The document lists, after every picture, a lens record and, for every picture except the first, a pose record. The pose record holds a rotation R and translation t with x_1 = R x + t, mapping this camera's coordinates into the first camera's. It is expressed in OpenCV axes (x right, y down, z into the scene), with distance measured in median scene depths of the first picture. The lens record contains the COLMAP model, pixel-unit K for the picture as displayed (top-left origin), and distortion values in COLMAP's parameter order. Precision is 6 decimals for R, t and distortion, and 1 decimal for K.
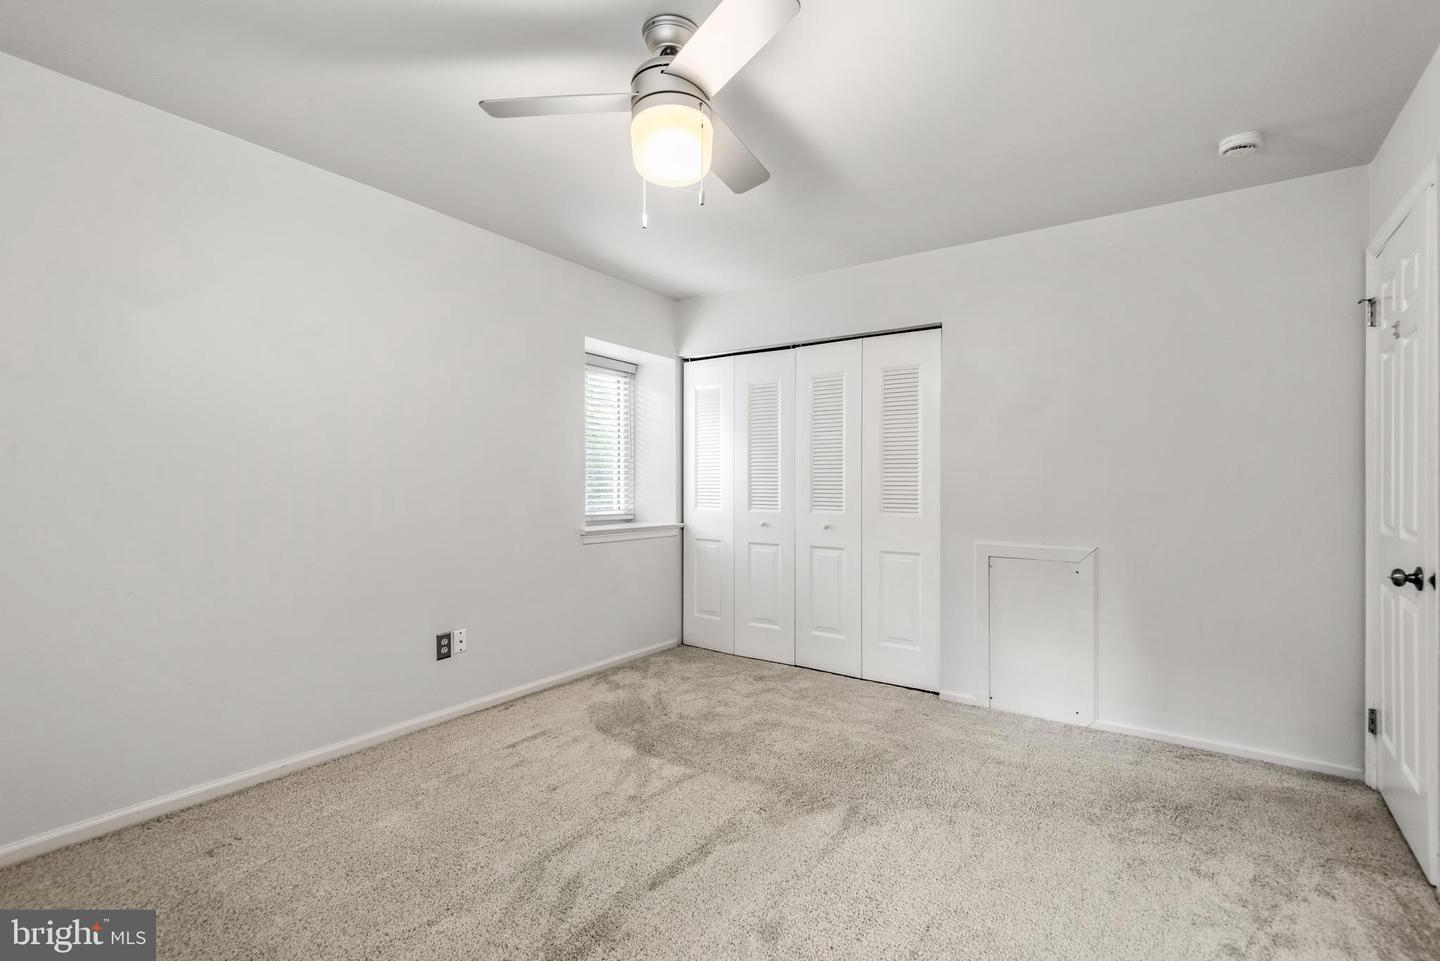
lens RADIAL K [[657.8, 0, 725.7], [0, 657.8, 472.6], [0, 0, 1]] dist [0.022099, -0.007842]
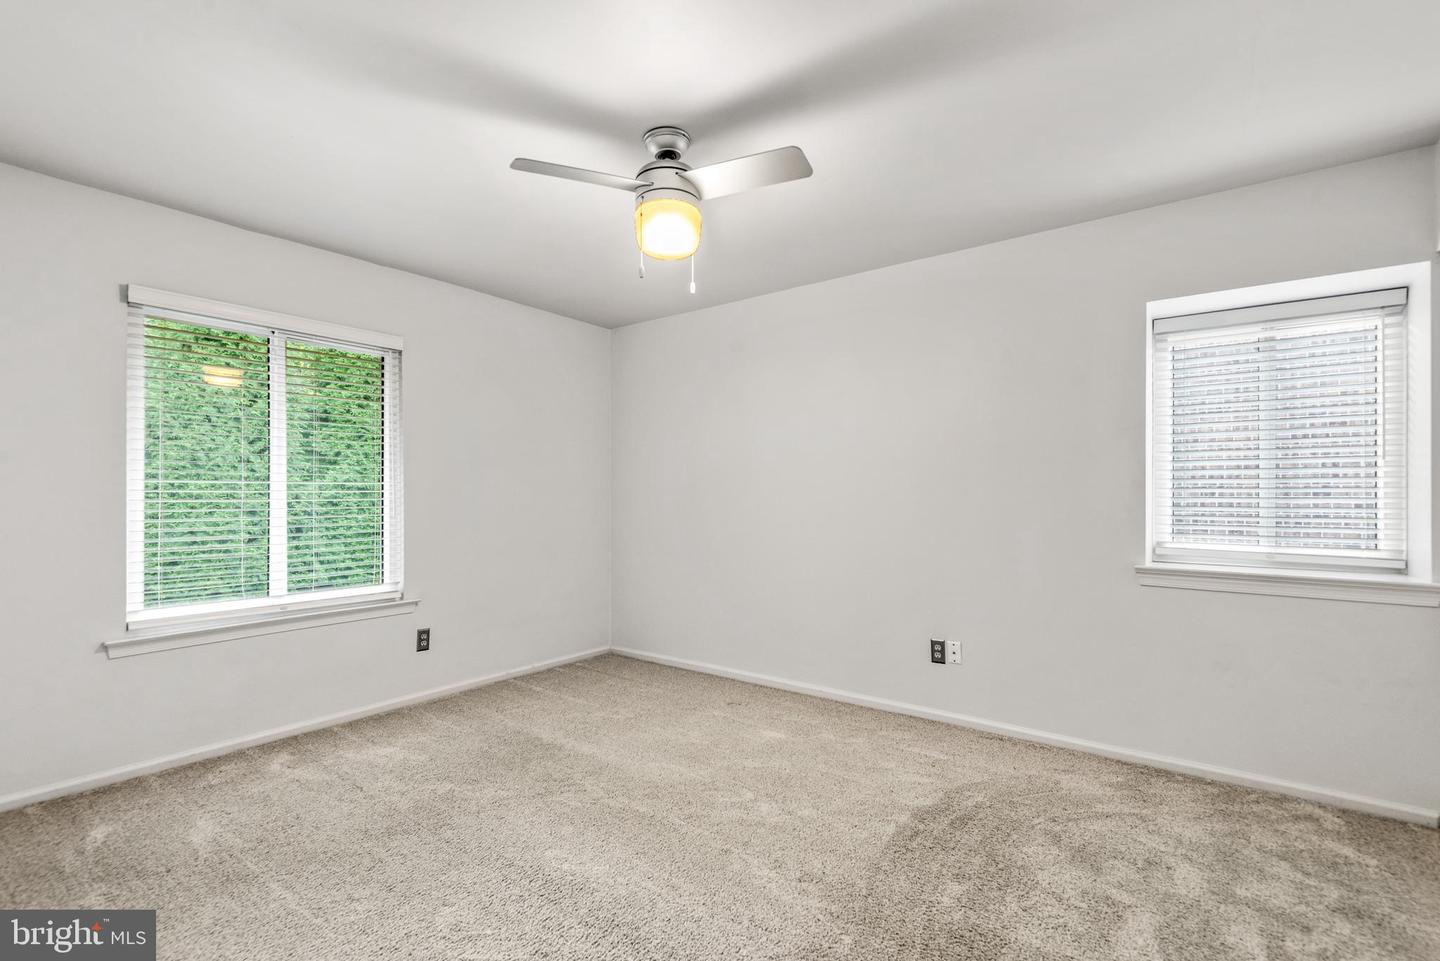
lens RADIAL K [[657.8, 0, 705.3], [0, 657.8, 489.7], [0, 0, 1]] dist [0.022099, -0.007842]
pose [[-0.055696, -0.021324, -0.998220, 0.585892], [0.006621, 0.999742, -0.021726, 0.016497], [0.998426, -0.007820, -0.055540, 0.588714]]
